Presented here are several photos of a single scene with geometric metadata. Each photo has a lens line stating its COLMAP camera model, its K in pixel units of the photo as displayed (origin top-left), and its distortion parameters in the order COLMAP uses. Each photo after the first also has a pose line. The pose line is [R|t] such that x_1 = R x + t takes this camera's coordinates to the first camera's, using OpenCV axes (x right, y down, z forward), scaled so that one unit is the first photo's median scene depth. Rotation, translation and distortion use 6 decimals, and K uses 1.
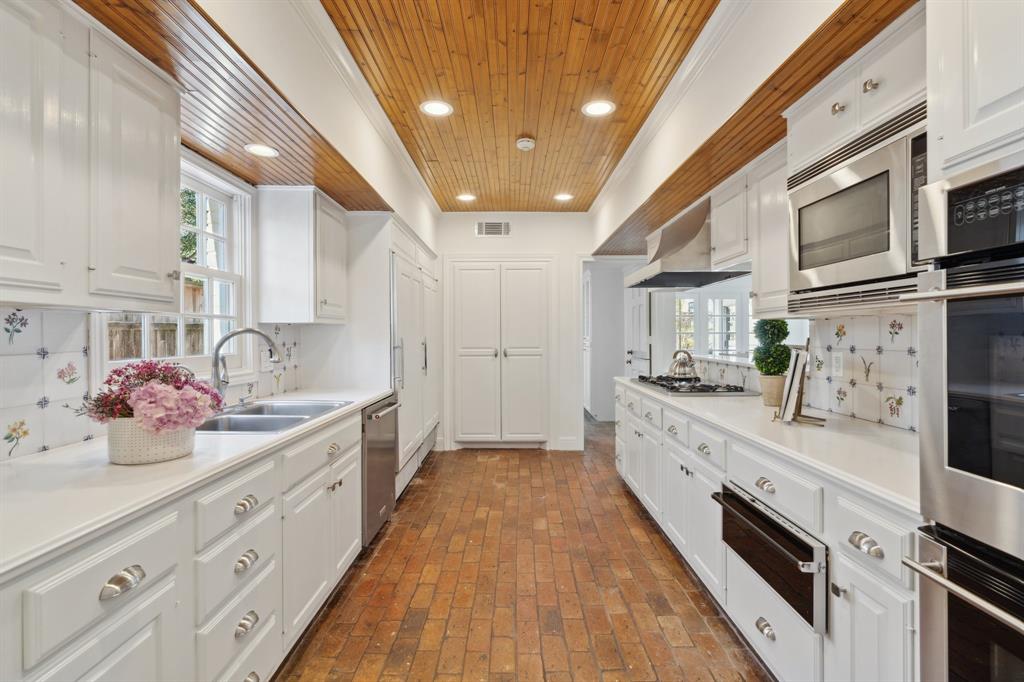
lens RADIAL K [[462.3, 0, 511.7], [0, 462.3, 335.7], [0, 0, 1]] dist [-0.005537, 0.001081]
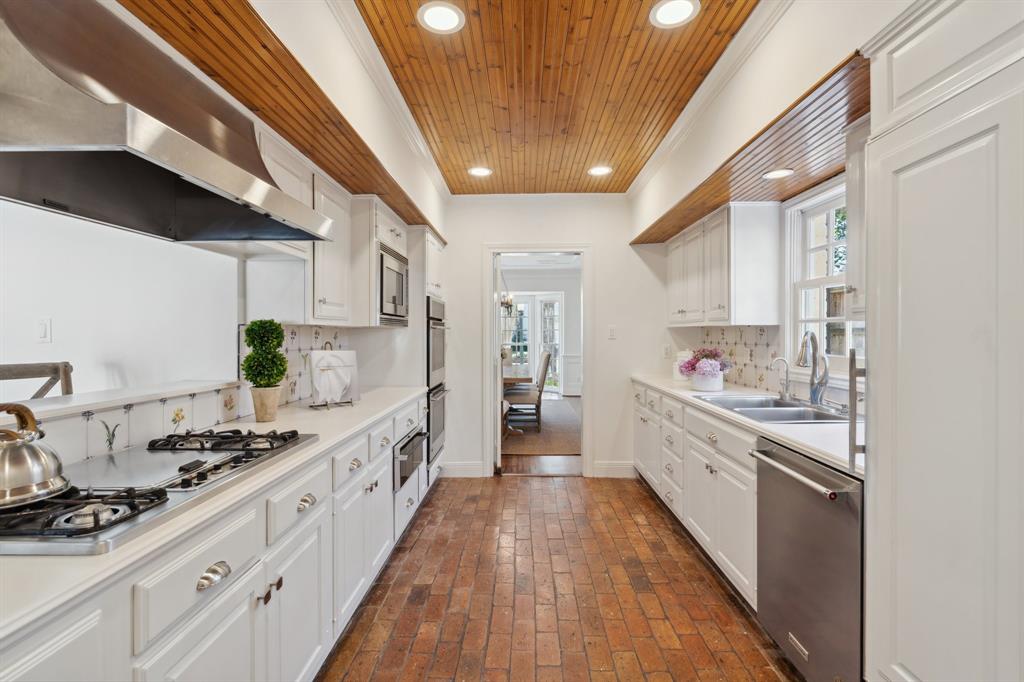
lens RADIAL K [[462.3, 0, 514.6], [0, 462.3, 334.6], [0, 0, 1]] dist [-0.005537, 0.001081]
pose [[-0.999870, 0.004860, 0.015351, 0.083875], [0.004954, 0.999969, 0.006119, -0.019127], [-0.015320, 0.006194, -0.999863, 2.081007]]
